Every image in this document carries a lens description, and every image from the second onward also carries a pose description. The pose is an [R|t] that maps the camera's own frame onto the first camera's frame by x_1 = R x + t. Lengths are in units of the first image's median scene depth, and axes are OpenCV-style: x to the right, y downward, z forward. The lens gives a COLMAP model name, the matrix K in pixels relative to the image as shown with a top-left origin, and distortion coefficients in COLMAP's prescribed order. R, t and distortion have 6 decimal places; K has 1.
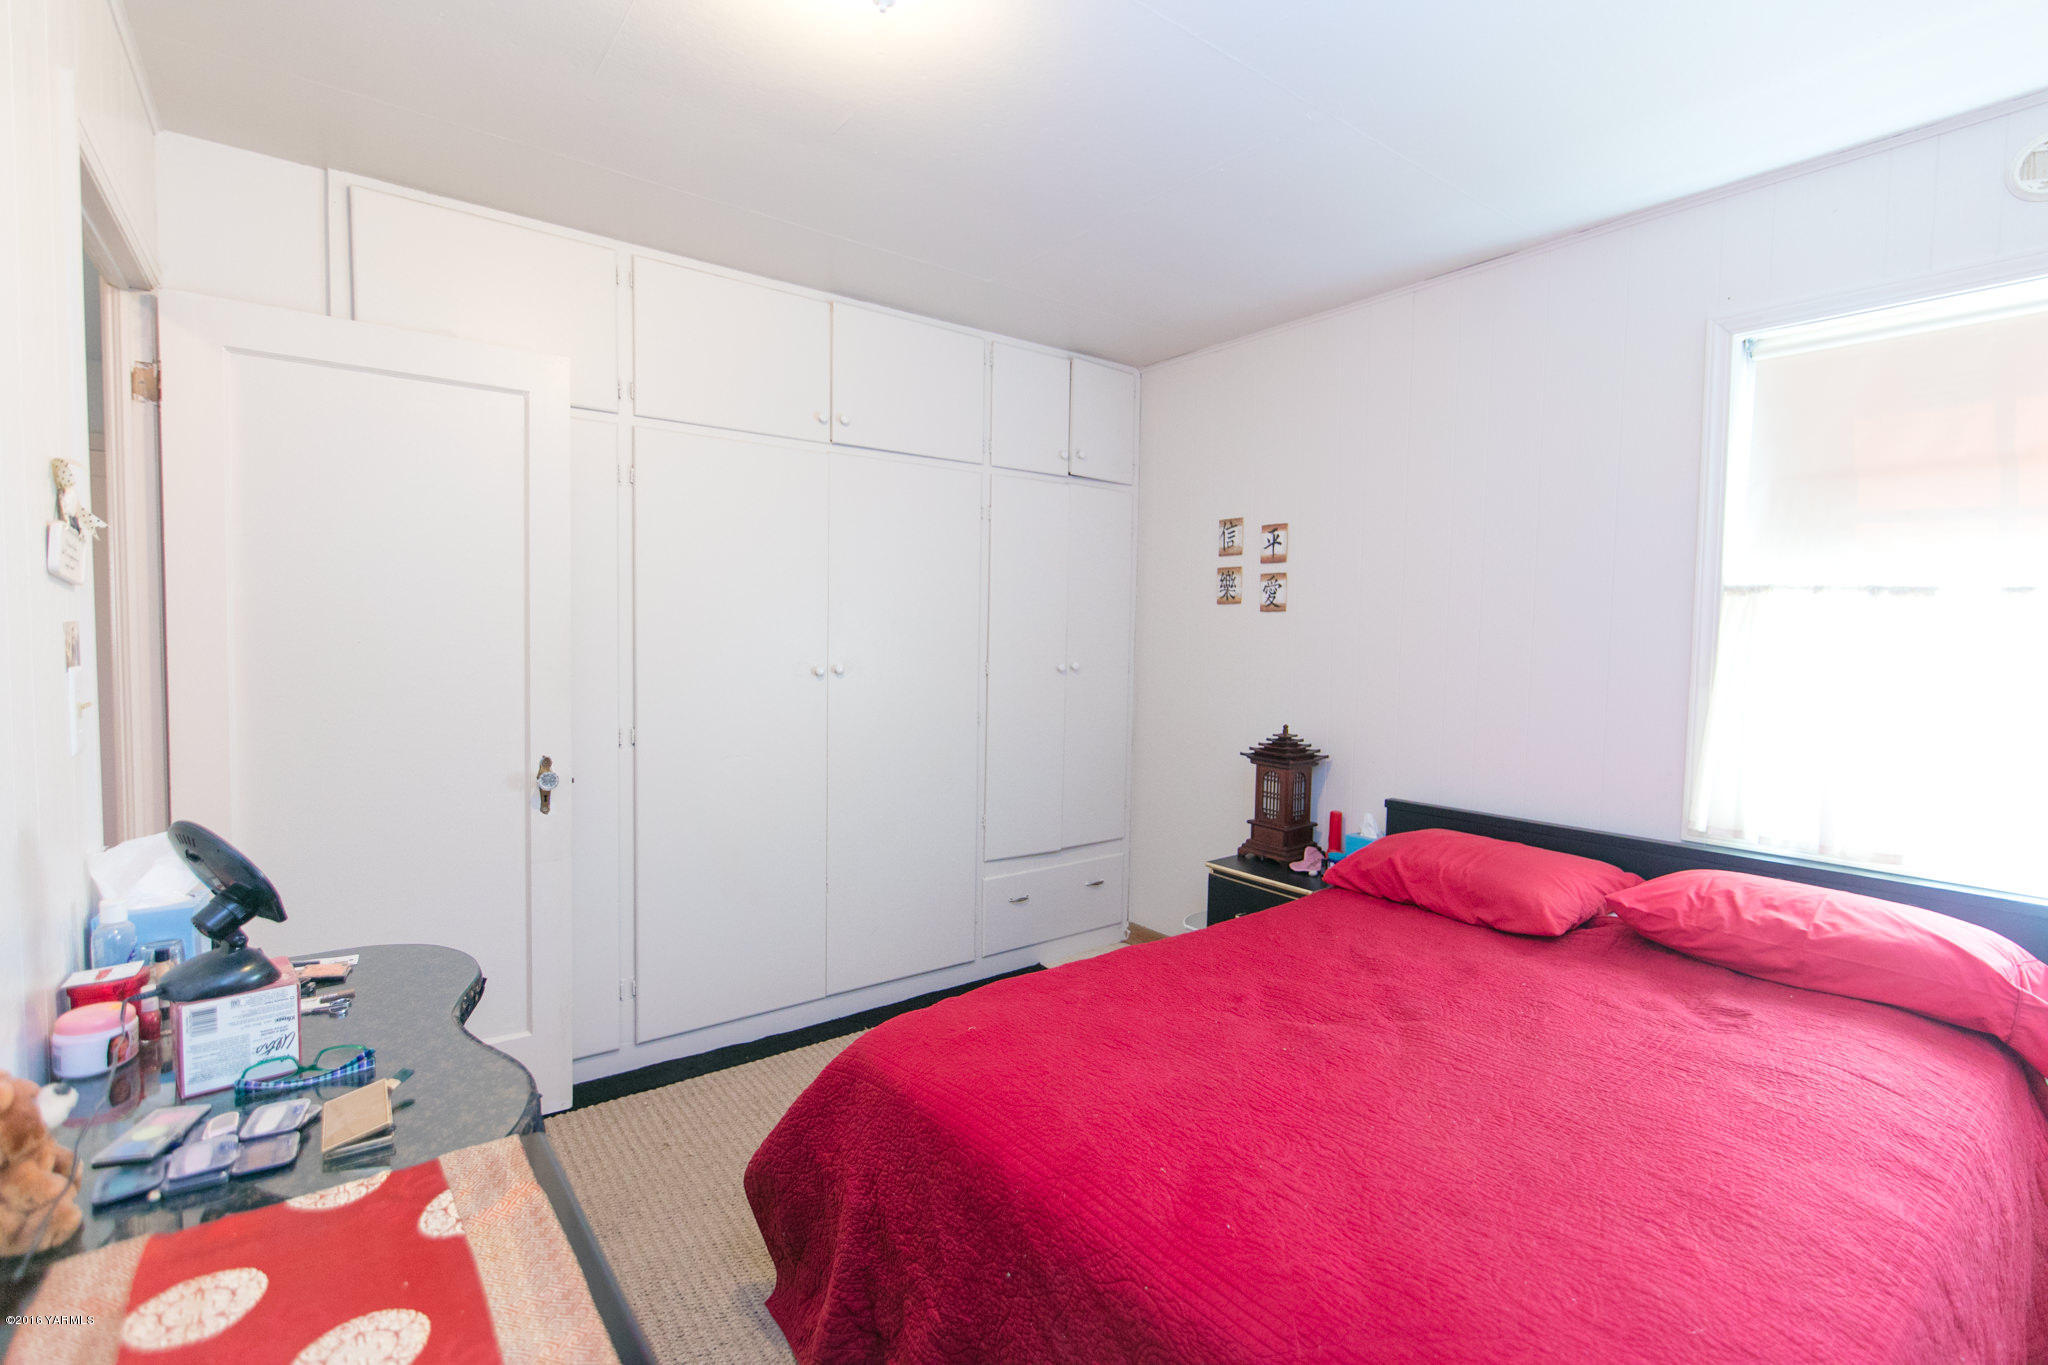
lens RADIAL K [[938.6, 0, 1019.8], [0, 938.6, 671.2], [0, 0, 1]] dist [-0.002200, -0.000184]
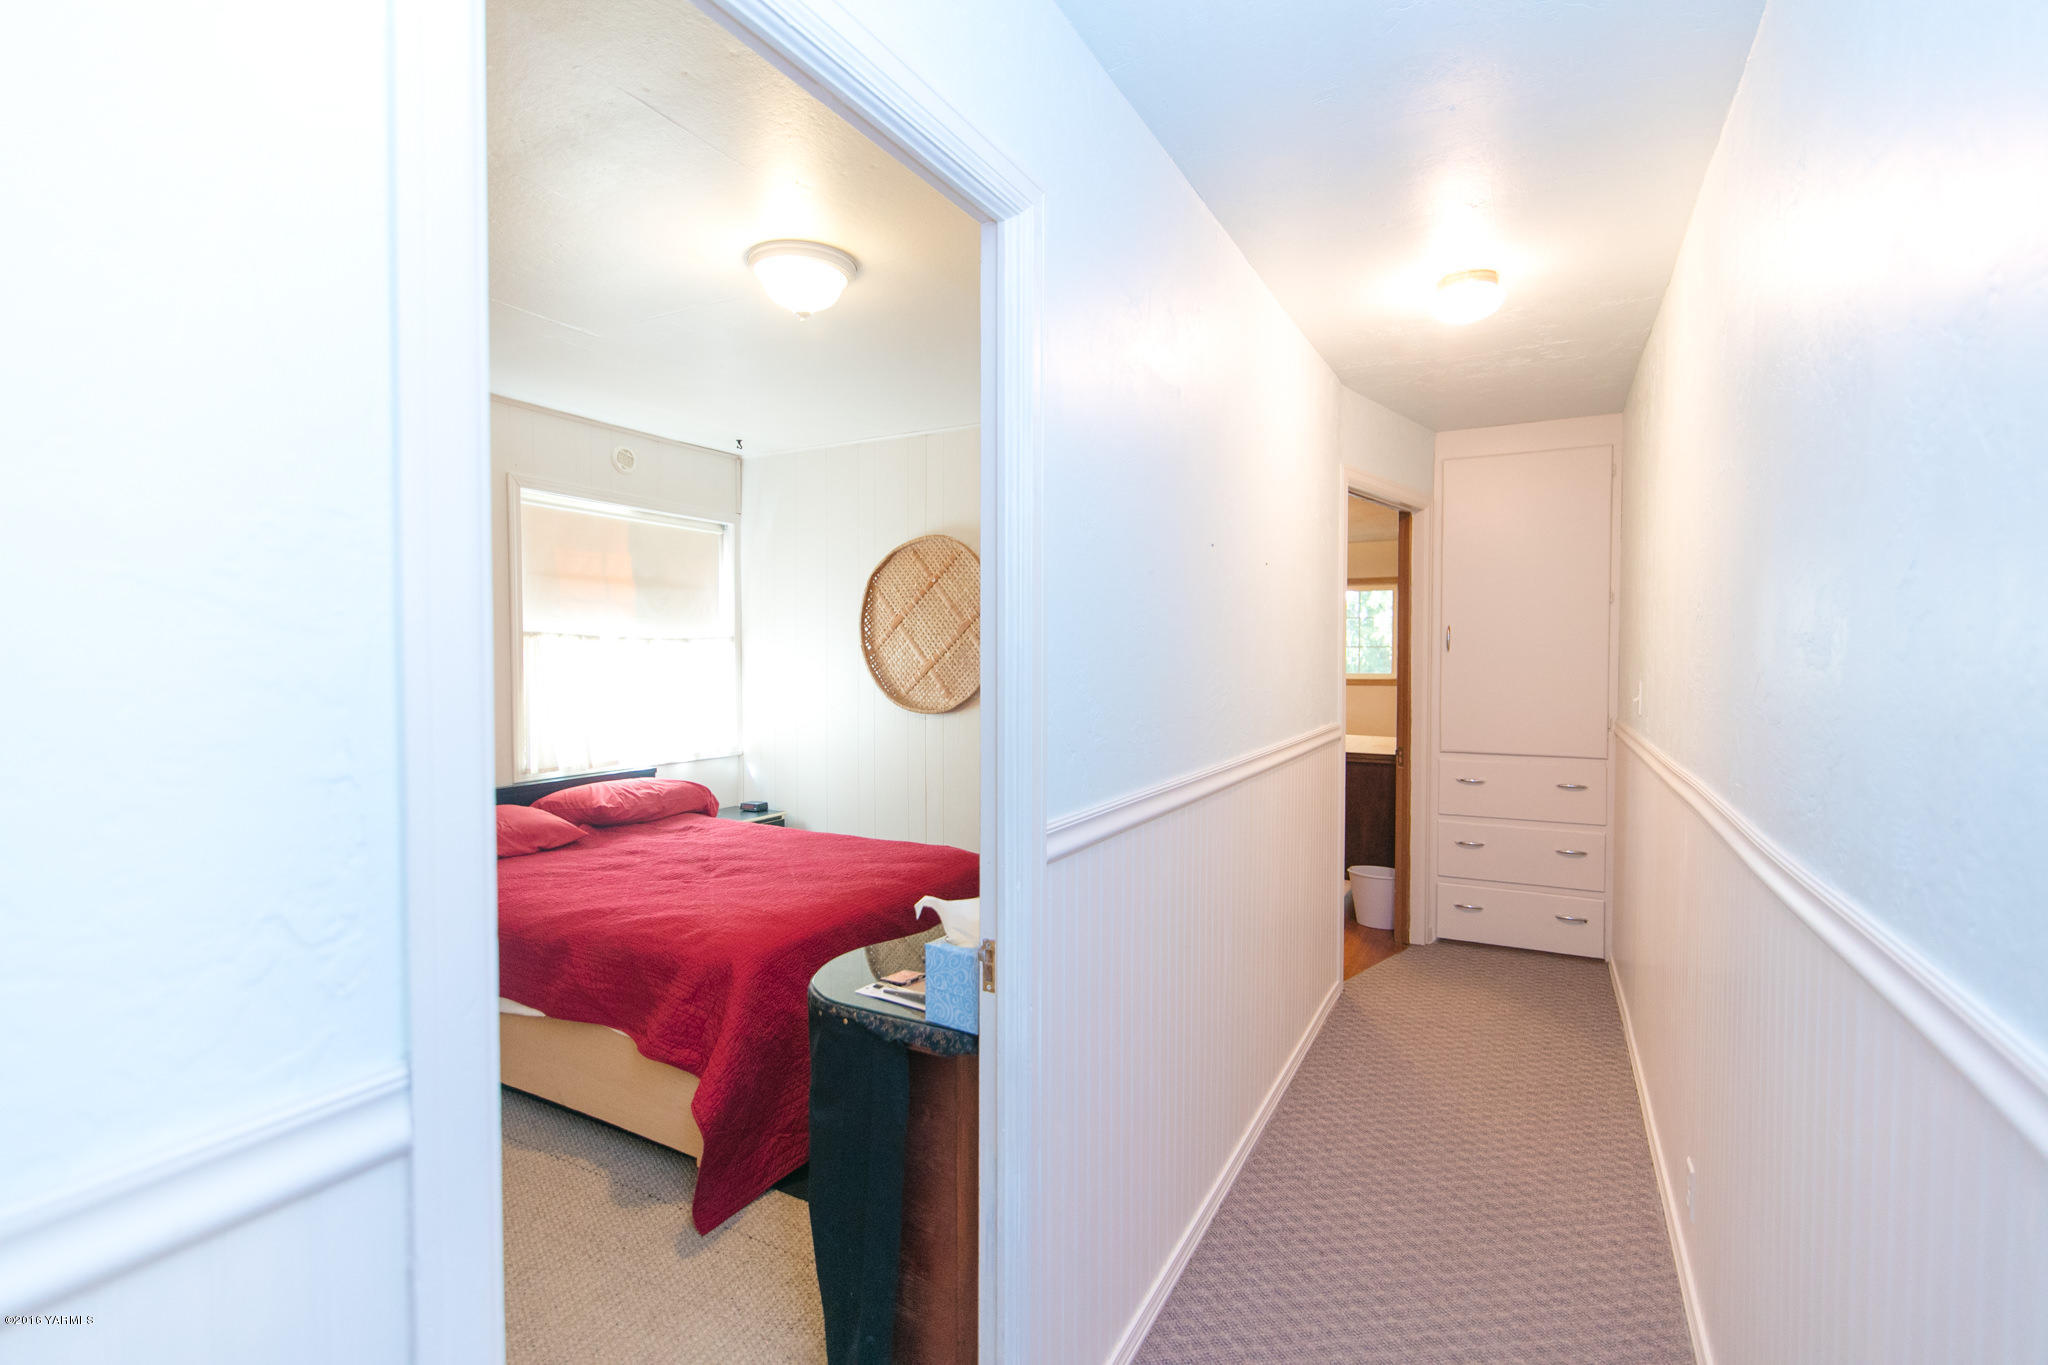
lens RADIAL K [[938.6, 0, 1019.8], [0, 938.6, 671.2], [0, 0, 1]] dist [-0.002200, -0.000184]
pose [[-0.405751, -0.036872, 0.913239, -1.244866], [0.026843, 0.998274, 0.052231, -0.085914], [-0.913589, 0.045706, -0.404061, 0.890842]]
